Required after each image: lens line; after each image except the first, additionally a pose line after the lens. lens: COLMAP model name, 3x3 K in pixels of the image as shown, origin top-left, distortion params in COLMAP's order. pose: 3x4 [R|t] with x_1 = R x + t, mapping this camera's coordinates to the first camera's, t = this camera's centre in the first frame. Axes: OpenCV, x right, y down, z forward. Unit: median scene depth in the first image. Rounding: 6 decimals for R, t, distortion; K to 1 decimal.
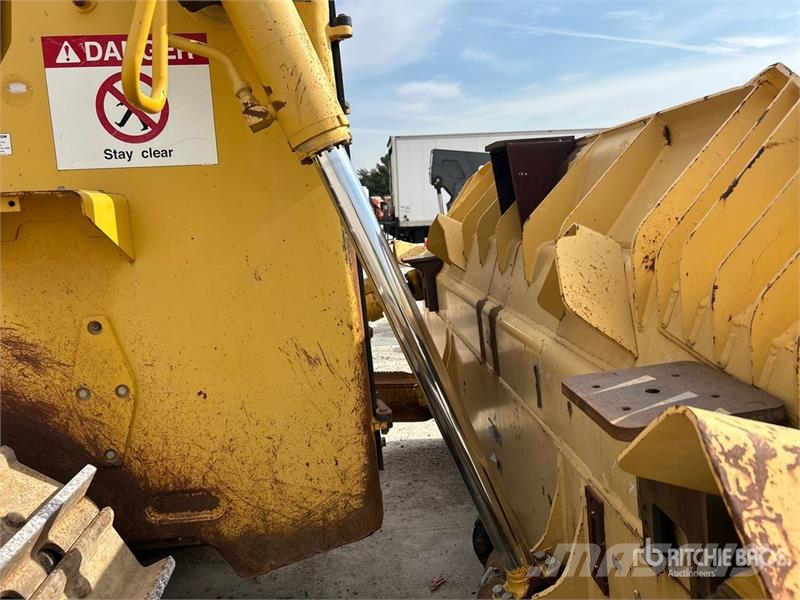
lens RADIAL K [[608.6, 0, 405.4], [0, 608.6, 294.0], [0, 0, 1]] dist [0.037316, -0.039533]
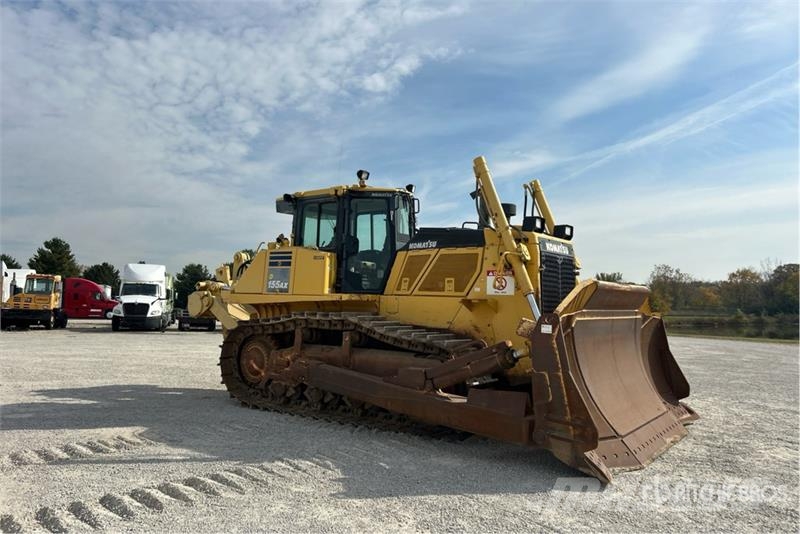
lens RADIAL K [[605.5, 0, 406.1], [0, 605.5, 260.9], [0, 0, 1]] dist [0.137781, -0.309957]
pose [[0.750282, 0.023755, -0.660691, 2.336887], [-0.151183, 0.979039, -0.136482, 0.330038], [0.643600, 0.202285, 0.738146, -3.331931]]
